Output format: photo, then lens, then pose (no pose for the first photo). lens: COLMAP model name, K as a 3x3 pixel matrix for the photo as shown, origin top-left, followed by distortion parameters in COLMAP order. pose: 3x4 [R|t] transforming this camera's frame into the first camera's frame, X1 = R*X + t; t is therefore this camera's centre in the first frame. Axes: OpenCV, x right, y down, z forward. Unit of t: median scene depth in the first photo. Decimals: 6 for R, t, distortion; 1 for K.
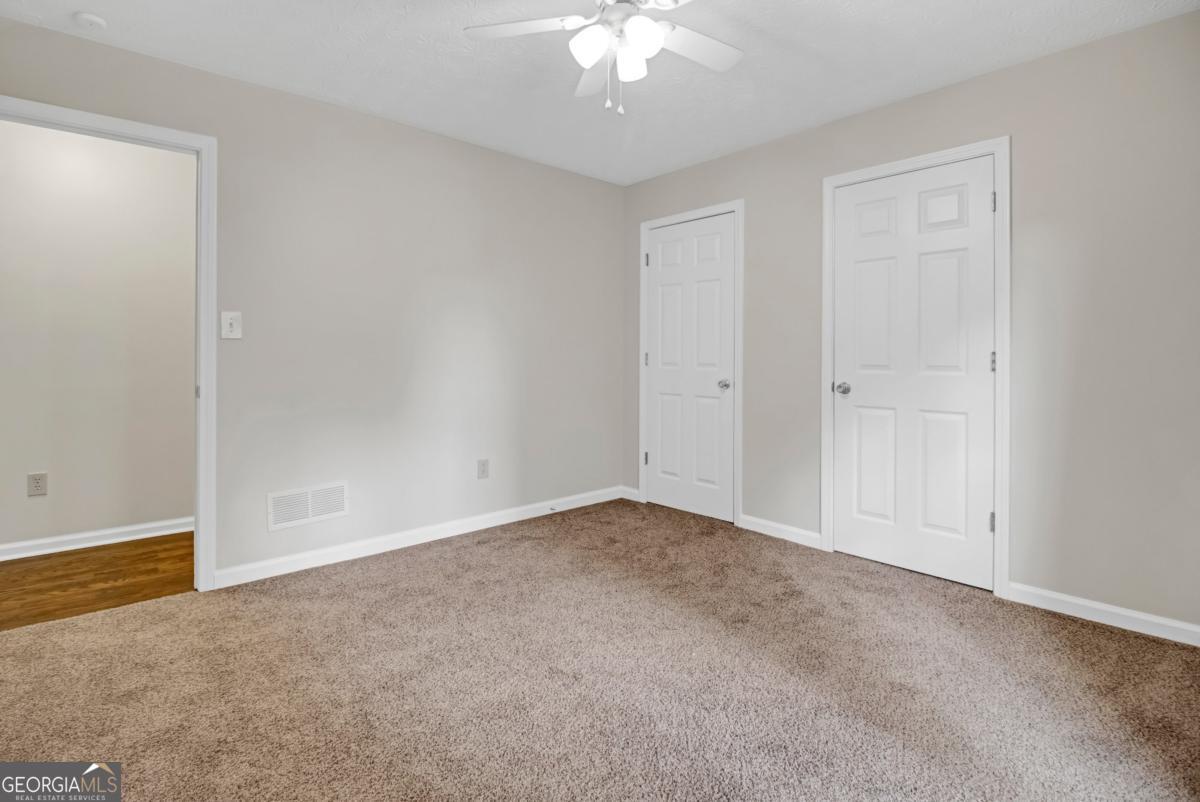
lens RADIAL K [[575.6, 0, 598.2], [0, 575.6, 347.7], [0, 0, 1]] dist [0.026380, -0.013269]
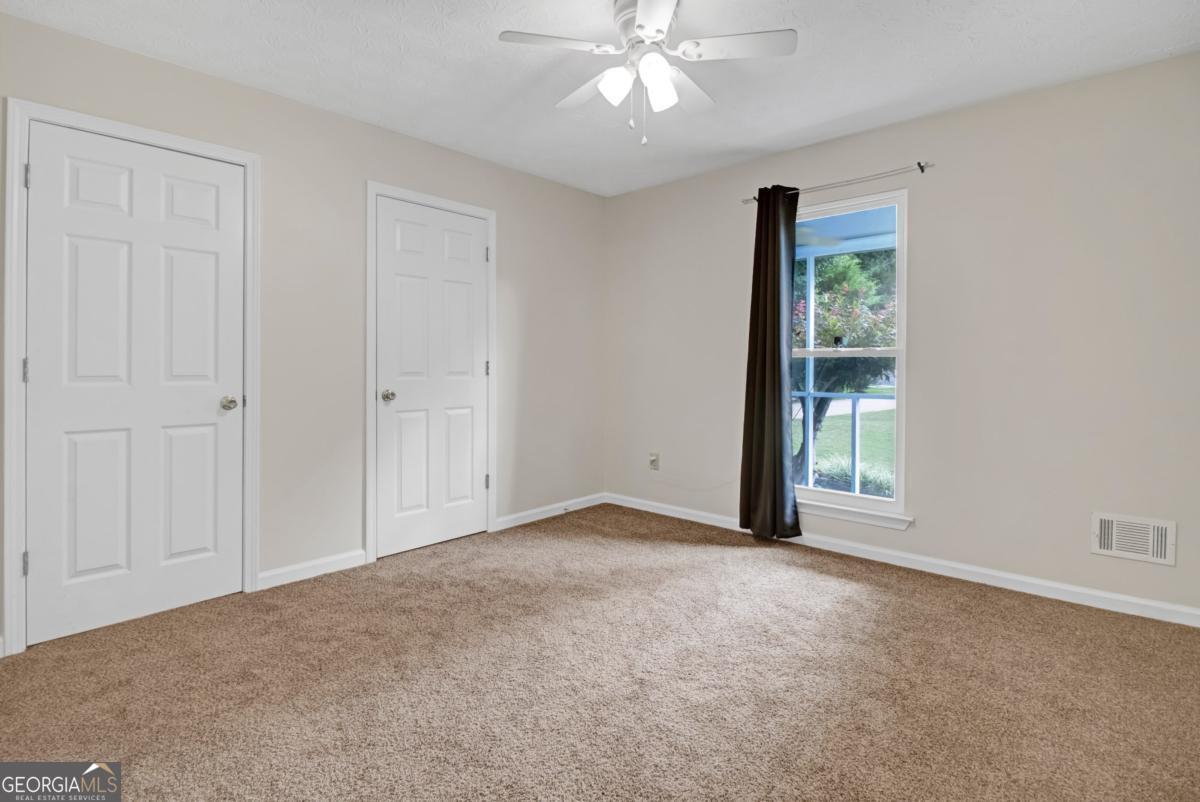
lens RADIAL K [[585.8, 0, 599.2], [0, 585.8, 369.0], [0, 0, 1]] dist [0.000880, 0.000793]
pose [[-0.097756, -0.006837, 0.995187, -0.689472], [-0.013817, 0.999889, 0.005513, 0.013343], [-0.995115, -0.013211, -0.097840, 0.784746]]
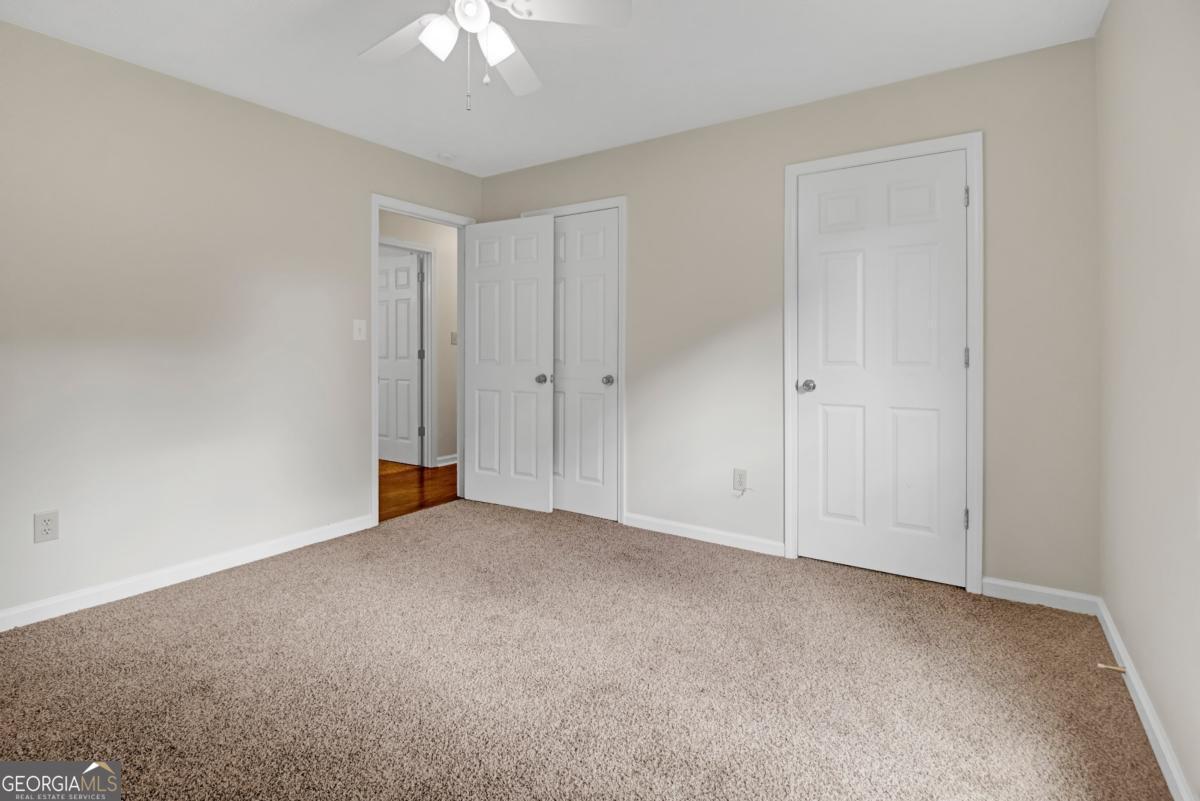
lens RADIAL K [[573.4, 0, 599.9], [0, 573.4, 341.7], [0, 0, 1]] dist [0.021543, -0.000117]
pose [[0.967126, 0.001249, 0.254295, -0.163155], [0.000078, 0.999986, -0.005211, 0.002237], [-0.254298, 0.005059, 0.967113, 0.178756]]
